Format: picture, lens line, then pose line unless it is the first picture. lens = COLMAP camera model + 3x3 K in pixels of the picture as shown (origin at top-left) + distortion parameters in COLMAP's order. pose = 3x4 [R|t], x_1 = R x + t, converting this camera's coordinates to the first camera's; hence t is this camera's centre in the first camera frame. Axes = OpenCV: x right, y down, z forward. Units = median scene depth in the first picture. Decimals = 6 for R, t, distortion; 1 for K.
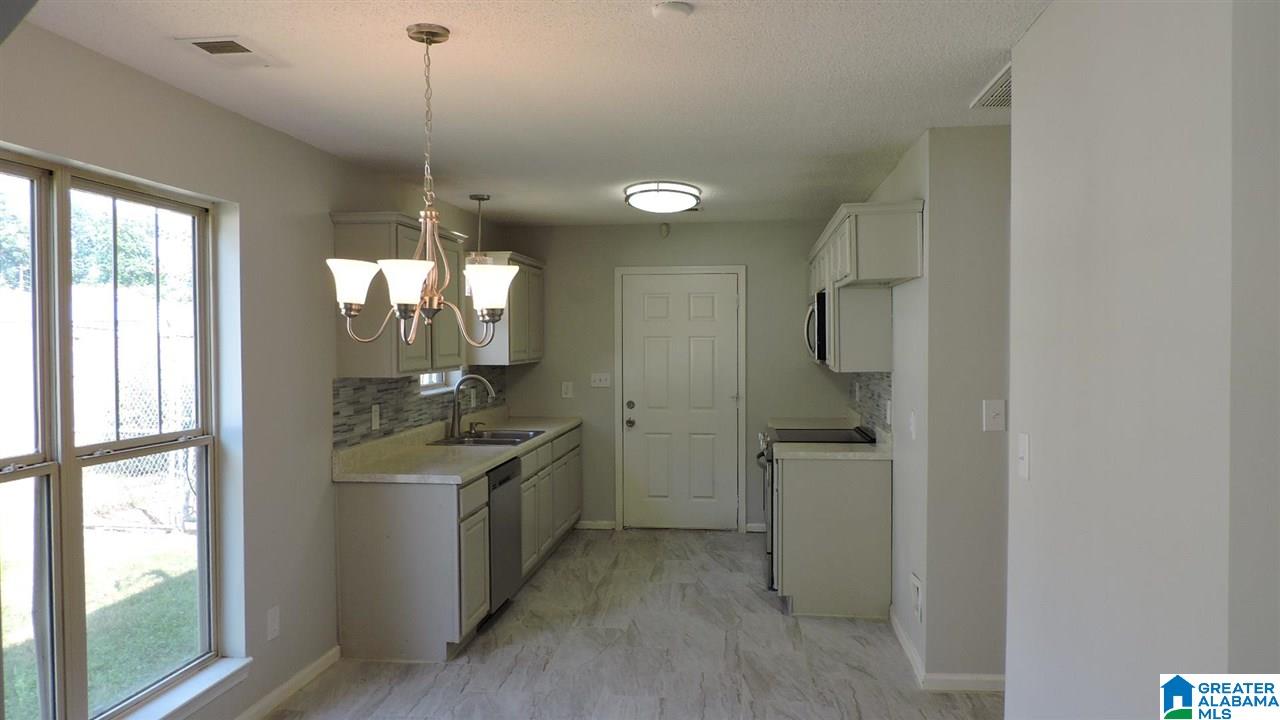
lens RADIAL K [[922.2, 0, 640.0], [0, 922.2, 360.0], [0, 0, 1]] dist [-0.011263, 0.002601]
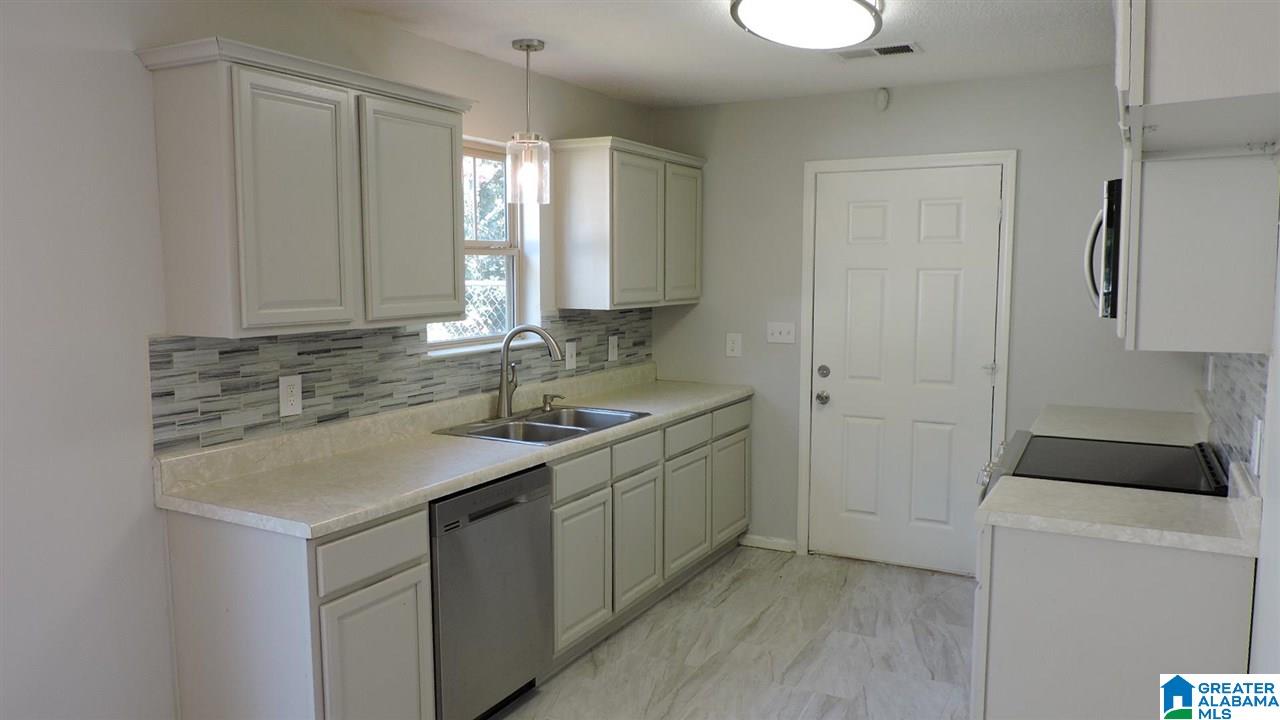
lens RADIAL K [[922.2, 0, 640.0], [0, 922.2, 360.0], [0, 0, 1]] dist [-0.011263, 0.002601]
pose [[0.932840, 0.041285, -0.357918, 0.137326], [-0.014329, 0.996878, 0.077642, -0.012063], [0.360007, -0.067299, 0.930519, 0.447483]]
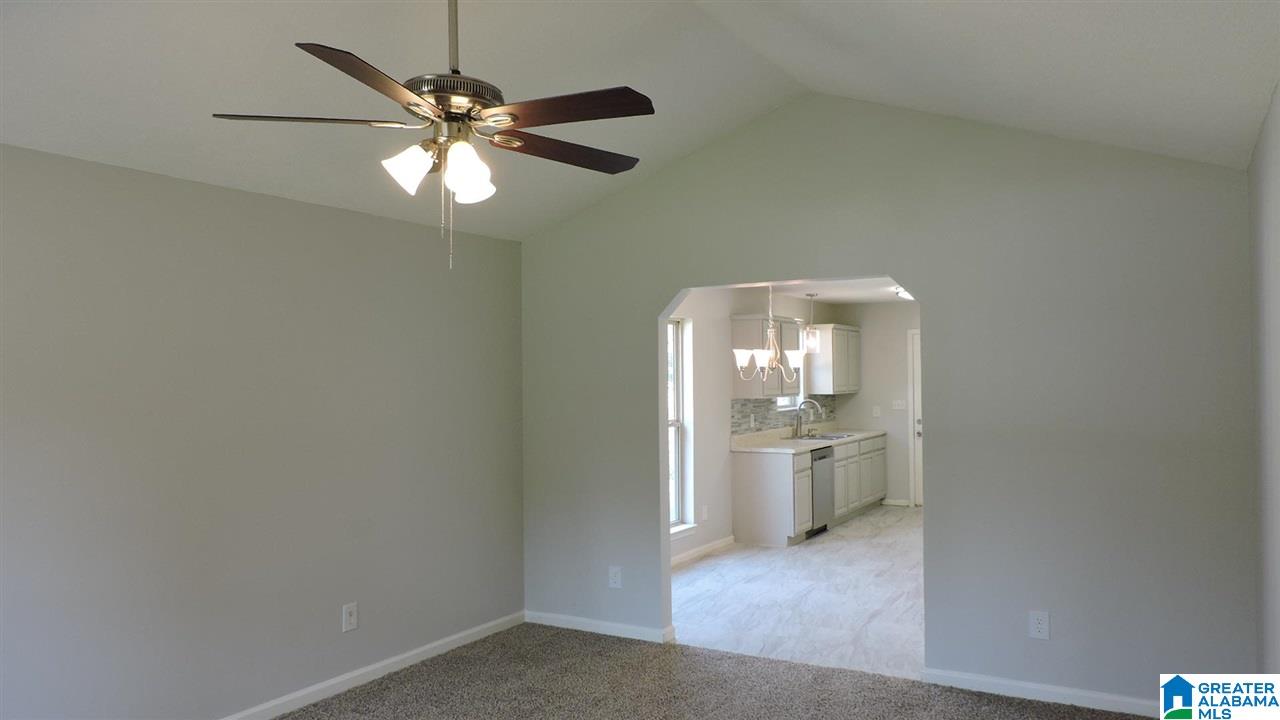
lens RADIAL K [[922.2, 0, 640.0], [0, 922.2, 360.0], [0, 0, 1]] dist [-0.011263, 0.002601]
pose [[0.919585, -0.009889, -0.392767, 0.211659], [-0.005452, 0.999266, -0.037925, 0.010212], [0.392853, 0.037016, 0.918856, -0.718466]]
